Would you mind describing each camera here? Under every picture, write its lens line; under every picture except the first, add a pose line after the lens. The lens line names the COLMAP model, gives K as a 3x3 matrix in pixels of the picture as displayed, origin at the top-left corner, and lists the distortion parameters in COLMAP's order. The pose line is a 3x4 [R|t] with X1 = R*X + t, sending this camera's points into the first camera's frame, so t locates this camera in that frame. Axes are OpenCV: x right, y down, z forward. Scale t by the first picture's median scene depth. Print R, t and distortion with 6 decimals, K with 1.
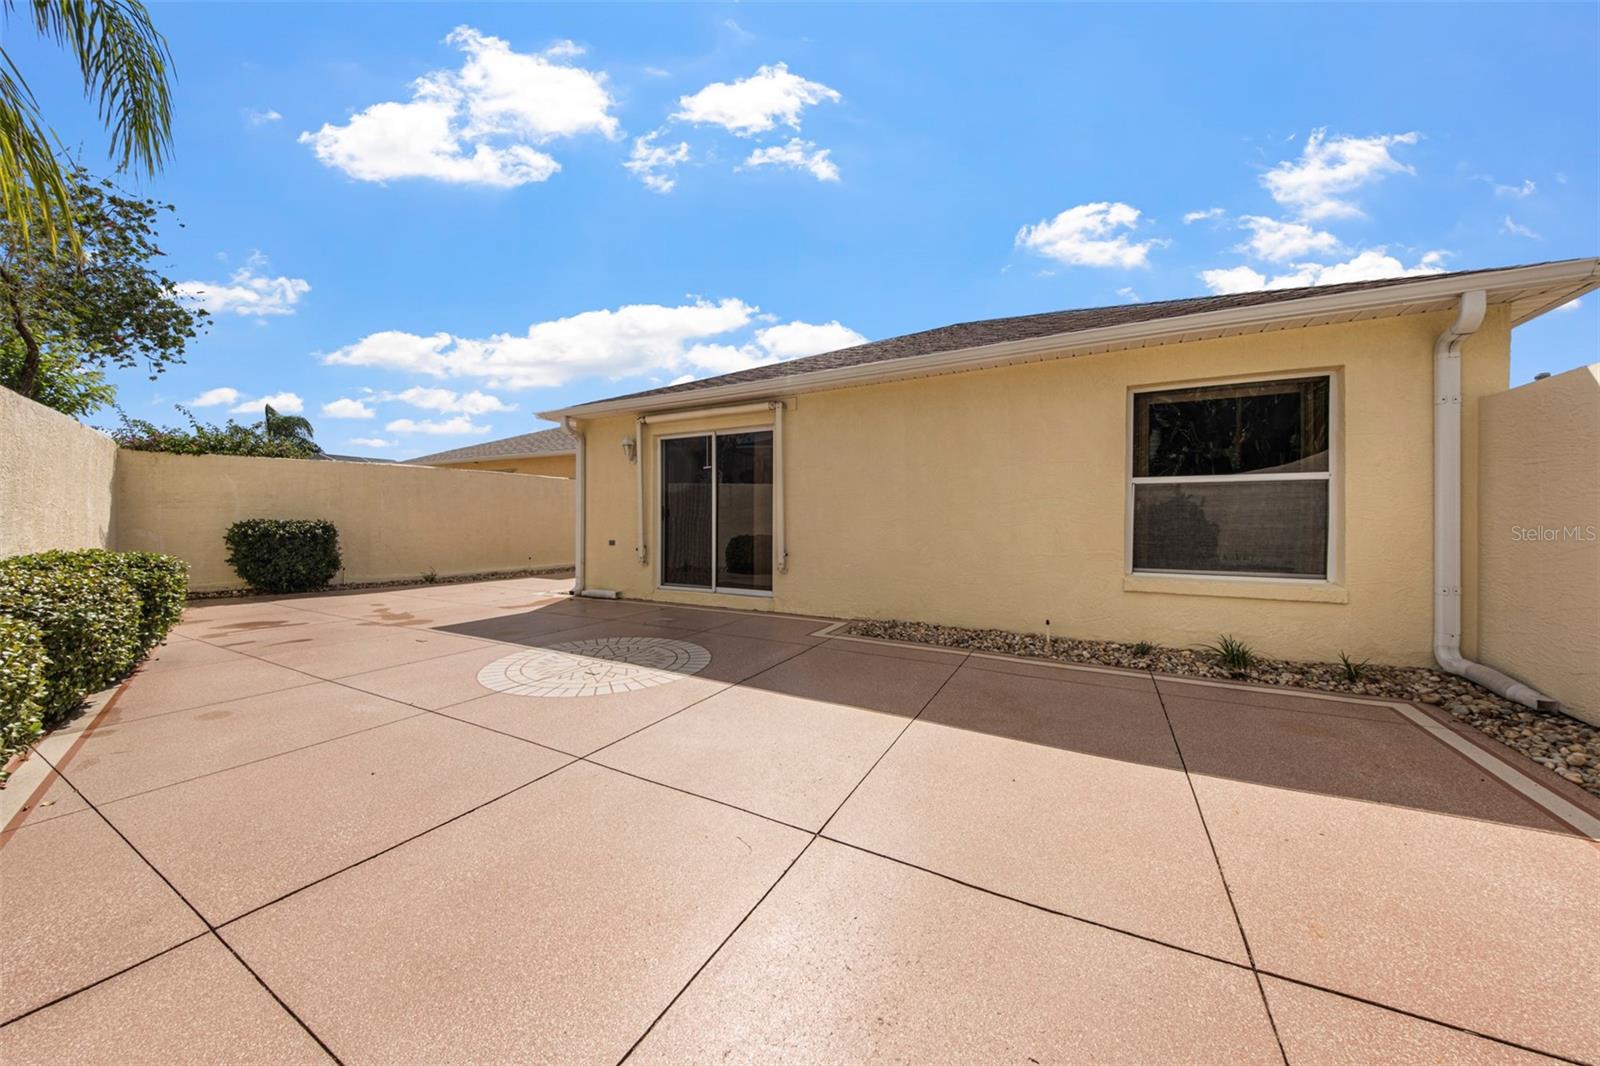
lens RADIAL K [[551.0, 0, 795.4], [0, 551.0, 524.3], [0, 0, 1]] dist [0.002567, -0.000303]
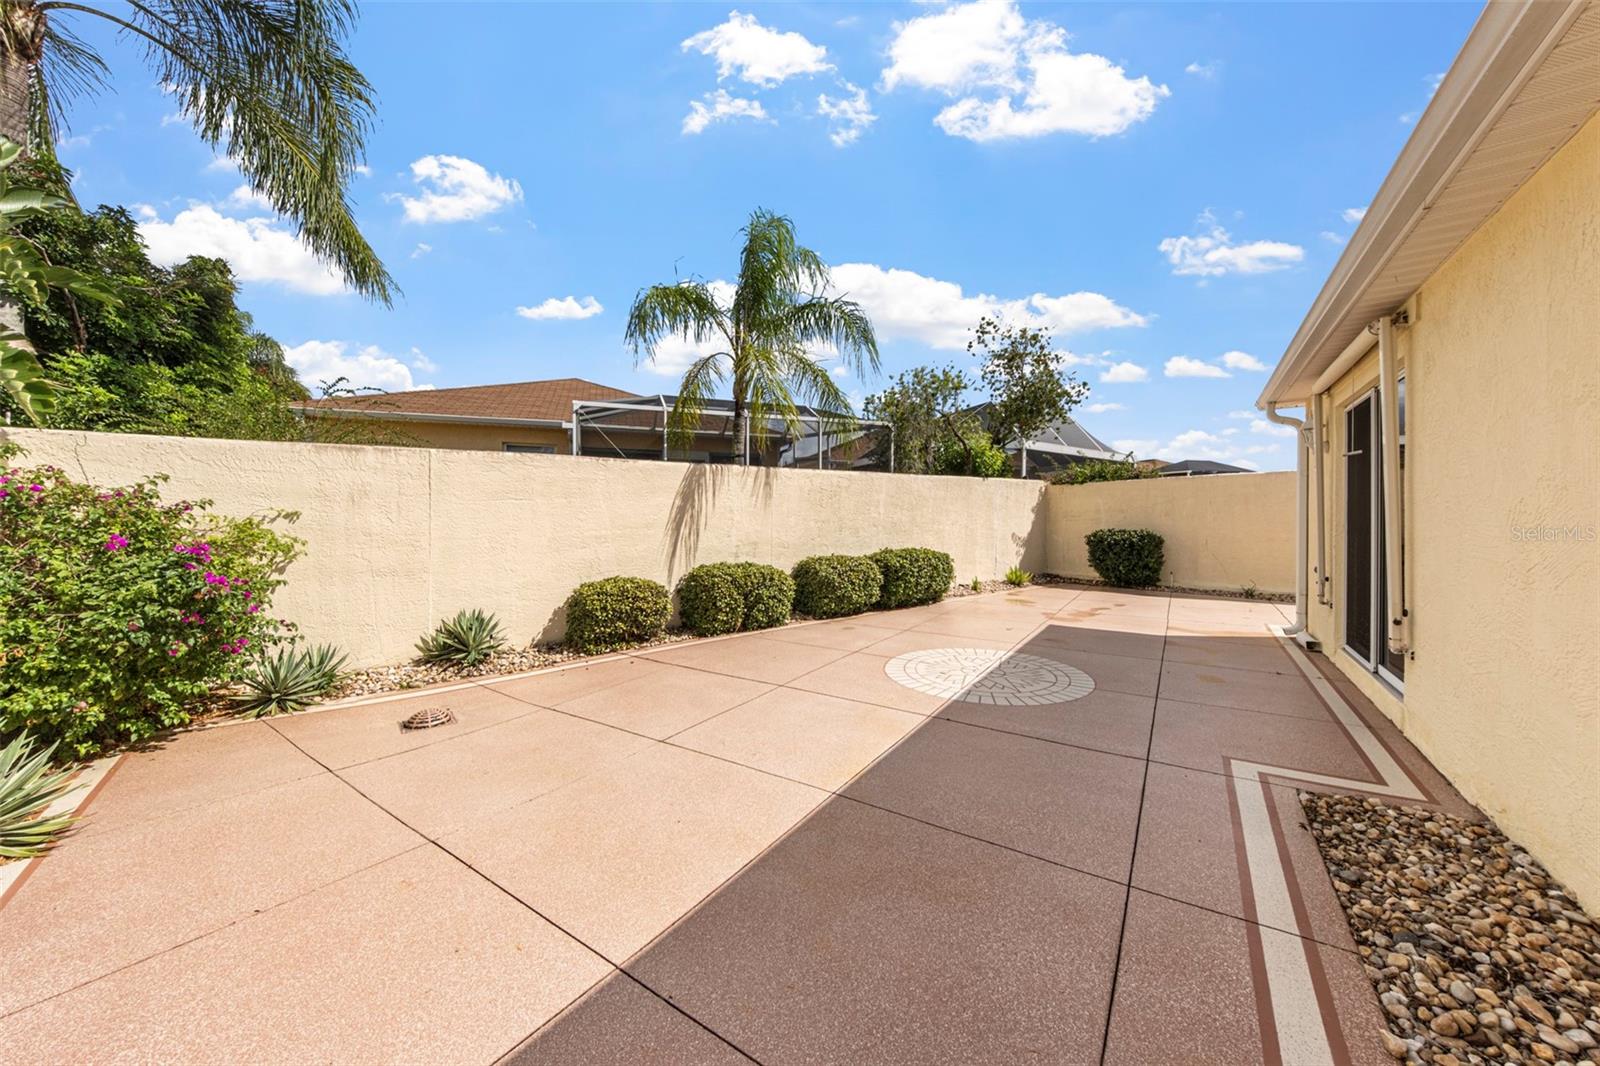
lens RADIAL K [[551.0, 0, 801.8], [0, 551.0, 524.3], [0, 0, 1]] dist [0.002567, -0.000303]
pose [[-0.096817, 0.006252, -0.995283, 0.424836], [-0.000556, 0.999980, 0.006335, -0.028714], [0.995302, 0.001166, -0.096812, 0.406319]]
